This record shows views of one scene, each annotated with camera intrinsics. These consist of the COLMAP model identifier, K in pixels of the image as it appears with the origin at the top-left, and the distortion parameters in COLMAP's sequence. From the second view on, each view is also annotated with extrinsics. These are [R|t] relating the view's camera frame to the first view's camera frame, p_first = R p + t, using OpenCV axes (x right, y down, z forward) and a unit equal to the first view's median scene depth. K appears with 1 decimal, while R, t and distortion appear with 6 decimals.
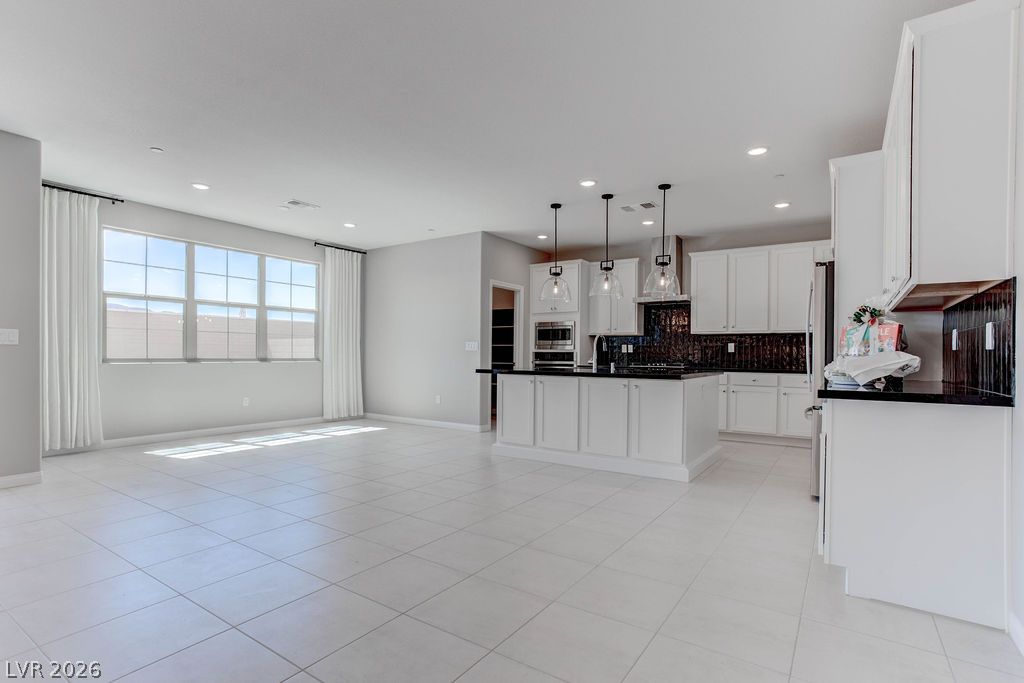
lens RADIAL K [[503.3, 0, 513.5], [0, 503.3, 357.5], [0, 0, 1]] dist [-0.052654, 0.035988]
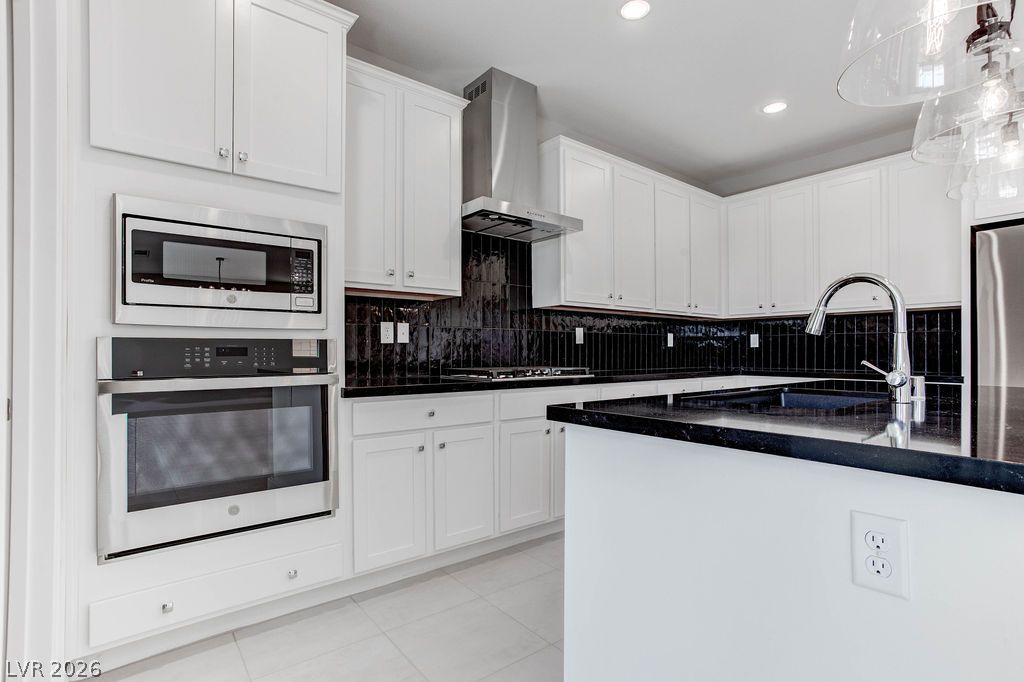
lens RADIAL K [[502.8, 0, 519.2], [0, 502.8, 350.4], [0, 0, 1]] dist [-0.052018, 0.036675]
pose [[0.276823, -0.005367, 0.960906, -0.115568], [0.008734, 0.999957, 0.003069, -0.005358], [-0.960881, 0.007543, 0.276858, 0.878767]]
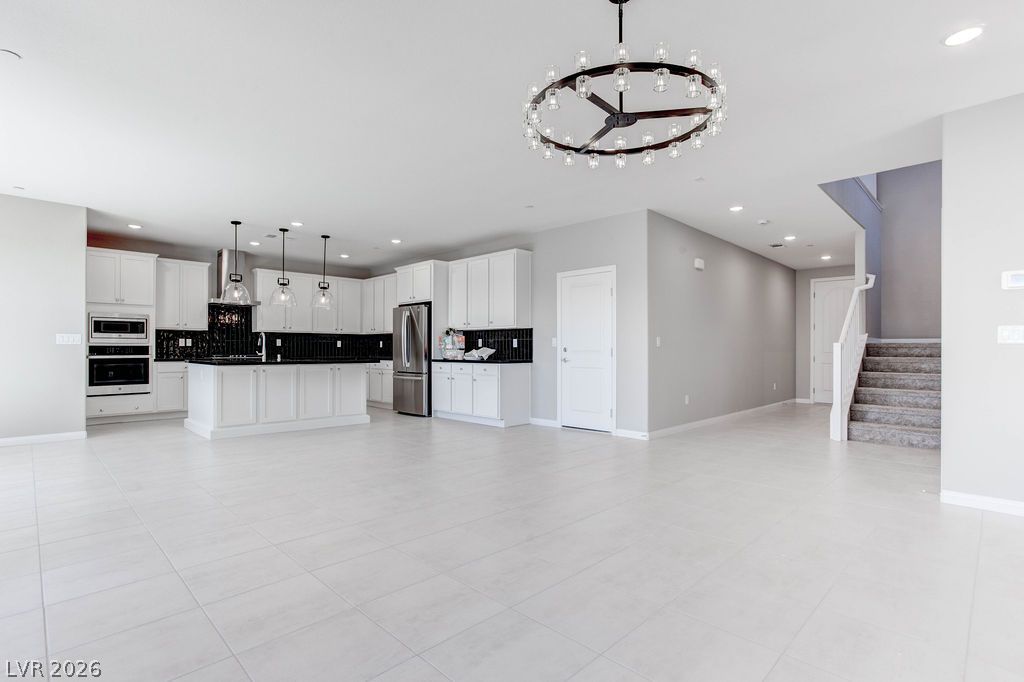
lens RADIAL K [[499.6, 0, 514.1], [0, 499.6, 347.3], [0, 0, 1]] dist [-0.049628, 0.034015]
pose [[0.187308, -0.004832, 0.982289, -0.746356], [0.006510, 0.999972, 0.003677, -0.007065], [-0.982280, 0.005706, 0.187334, 0.110901]]
